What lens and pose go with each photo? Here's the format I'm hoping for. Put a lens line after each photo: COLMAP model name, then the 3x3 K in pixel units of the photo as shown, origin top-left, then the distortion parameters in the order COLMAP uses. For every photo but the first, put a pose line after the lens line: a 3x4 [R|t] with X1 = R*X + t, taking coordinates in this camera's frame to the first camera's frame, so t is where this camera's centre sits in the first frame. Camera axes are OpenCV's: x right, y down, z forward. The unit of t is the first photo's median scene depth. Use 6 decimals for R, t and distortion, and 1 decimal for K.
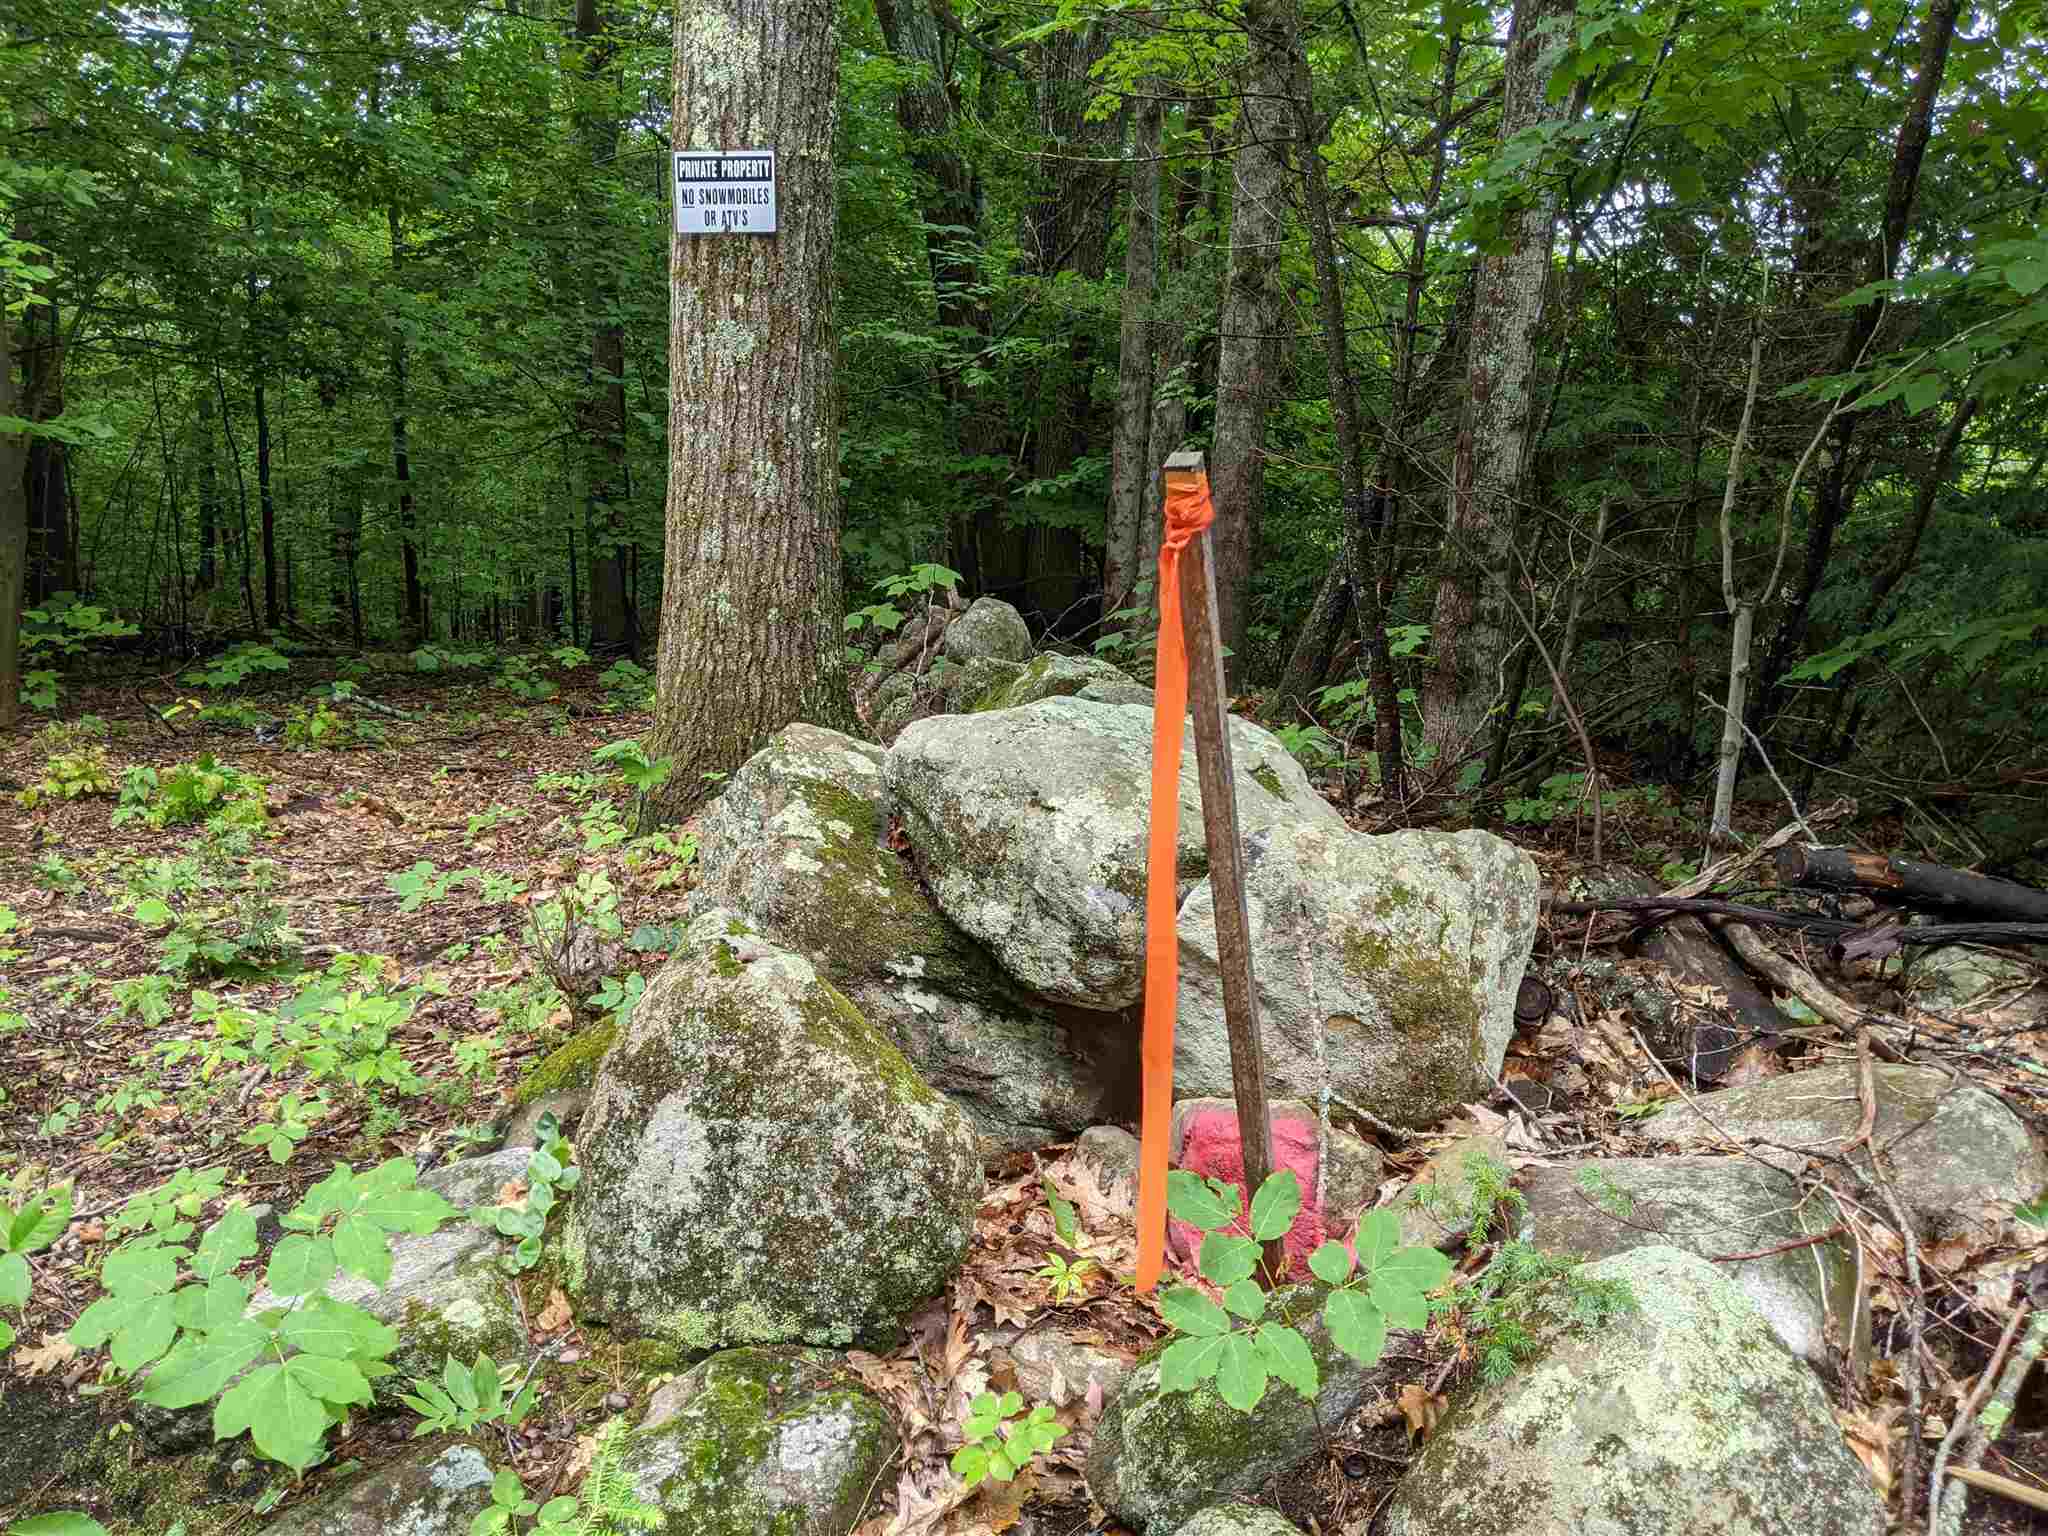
lens RADIAL K [[1663.4, 0, 1007.5], [0, 1663.4, 781.4], [0, 0, 1]] dist [0.057243, -0.047599]
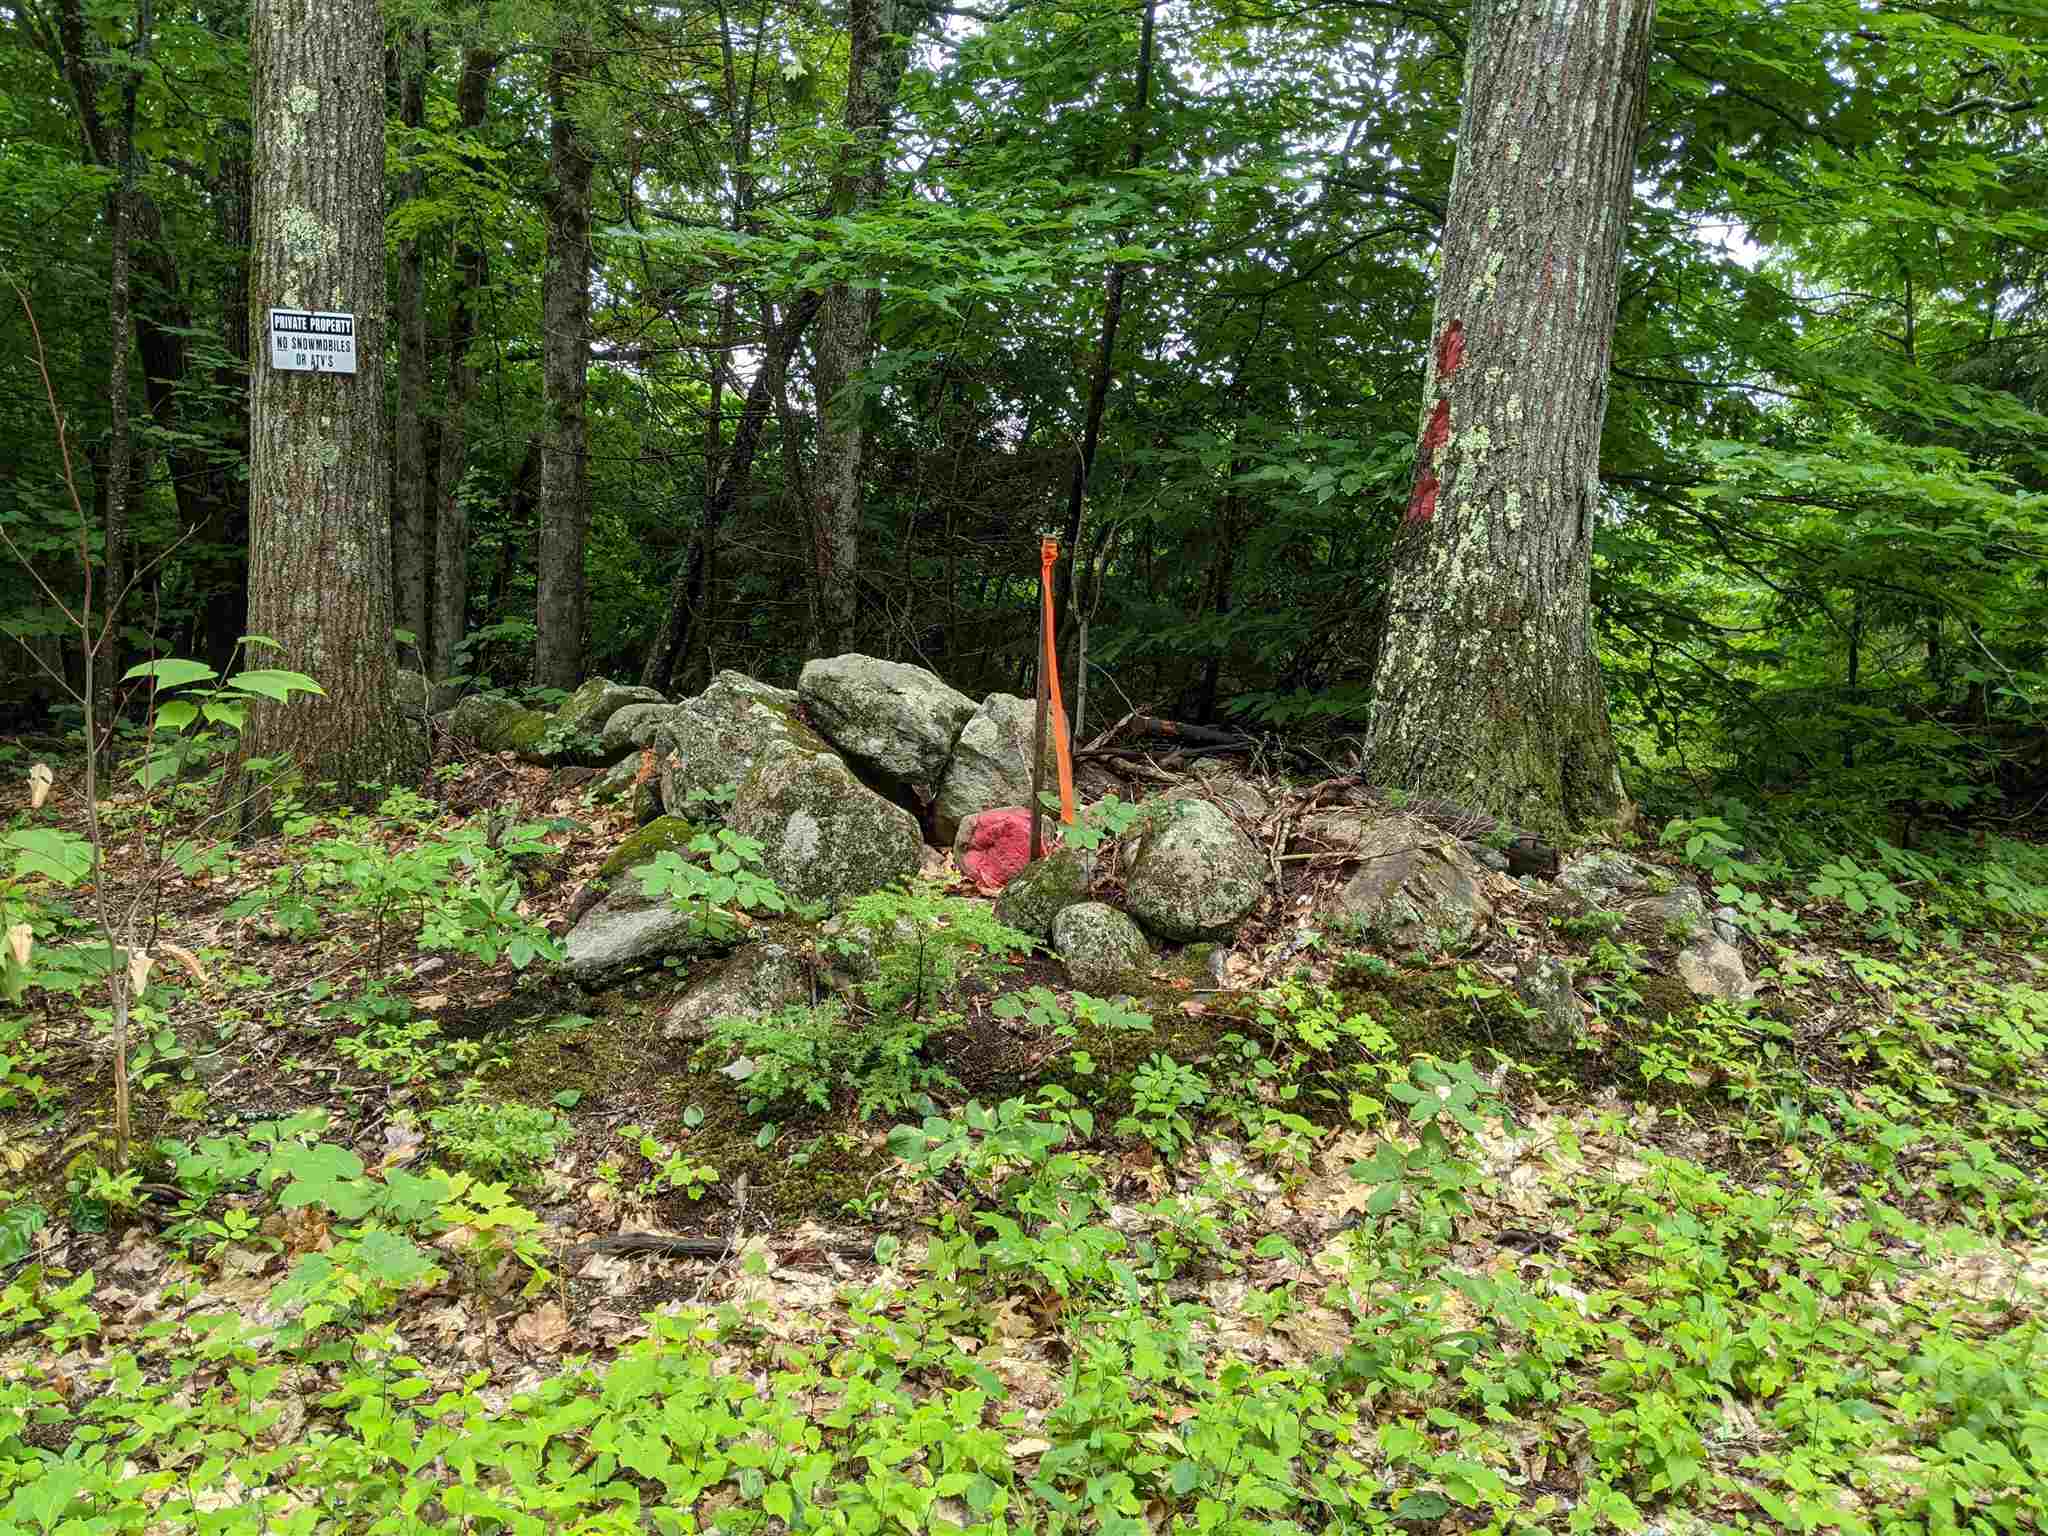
lens RADIAL K [[1663.4, 0, 1030.2], [0, 1663.4, 757.4], [0, 0, 1]] dist [0.057243, -0.047599]
pose [[0.853641, -0.049009, 0.518551, -0.388803], [0.087236, 0.994953, -0.049574, 0.089681], [-0.513504, 0.087555, 0.853609, -0.392204]]
